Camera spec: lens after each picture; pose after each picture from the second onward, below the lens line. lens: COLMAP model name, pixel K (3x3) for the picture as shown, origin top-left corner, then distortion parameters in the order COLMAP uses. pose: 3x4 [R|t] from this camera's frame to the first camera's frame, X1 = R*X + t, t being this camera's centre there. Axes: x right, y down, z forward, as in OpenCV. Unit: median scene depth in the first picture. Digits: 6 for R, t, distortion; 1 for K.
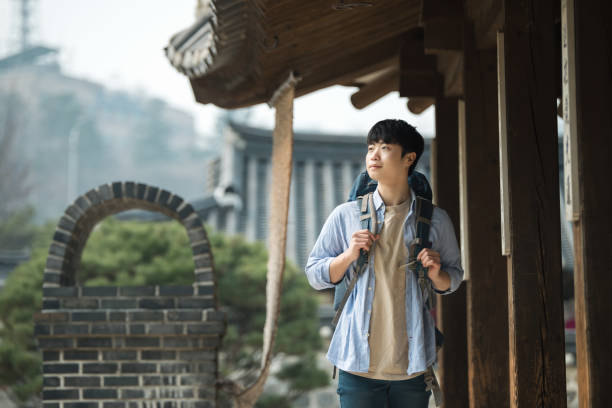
lens RADIAL K [[3125.2, 0, 306.0], [0, 3125.2, 204.0], [0, 0, 1]] dist [0.307506, 0.920167]
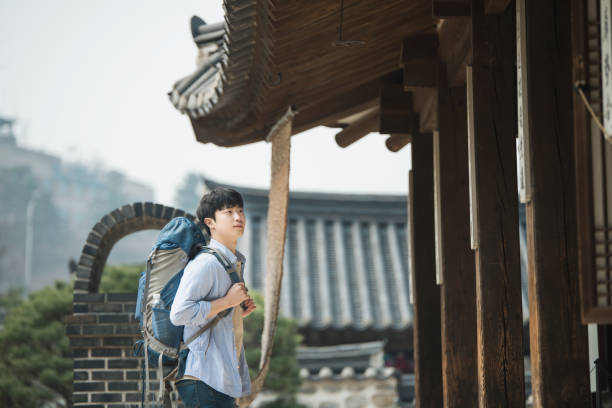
lens RADIAL K [[3794.4, 0, 306.0], [0, 3794.4, 204.0], [0, 0, 1]] dist [0.708068, 30.489392]
pose [[0.999812, -0.000255, 0.019366, -0.025553], [0.000978, 0.999303, -0.037305, 0.045984], [-0.019343, 0.037317, 0.999116, -0.404096]]
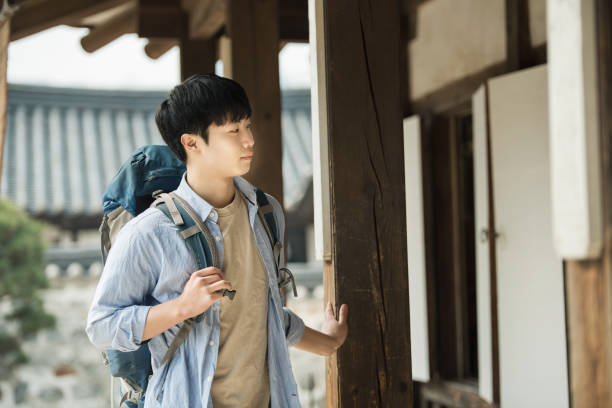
lens RADIAL K [[1887.0, 0, 306.0], [0, 1887.0, 204.0], [0, 0, 1]] dist [0.080662, 0.496455]
pose [[0.990466, -0.003817, 0.137703, 0.004384], [-0.001527, 0.999251, 0.038679, -0.009637], [-0.137747, -0.038521, 0.989718, 0.515888]]
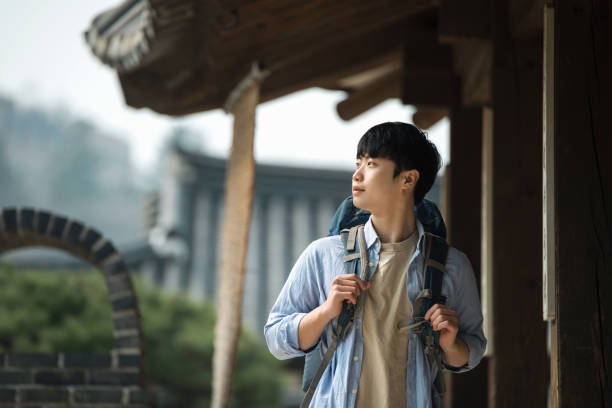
lens RADIAL K [[3859.2, 0, 289.1], [0, 3859.2, 204.1], [0, 0, 1]] dist [1.627300, 24.000311]
pose [[0.999621, 0.027364, 0.003061, 0.001405], [-0.027308, 0.999480, -0.017126, 0.005666], [-0.003528, 0.017036, 0.999849, 0.098752]]
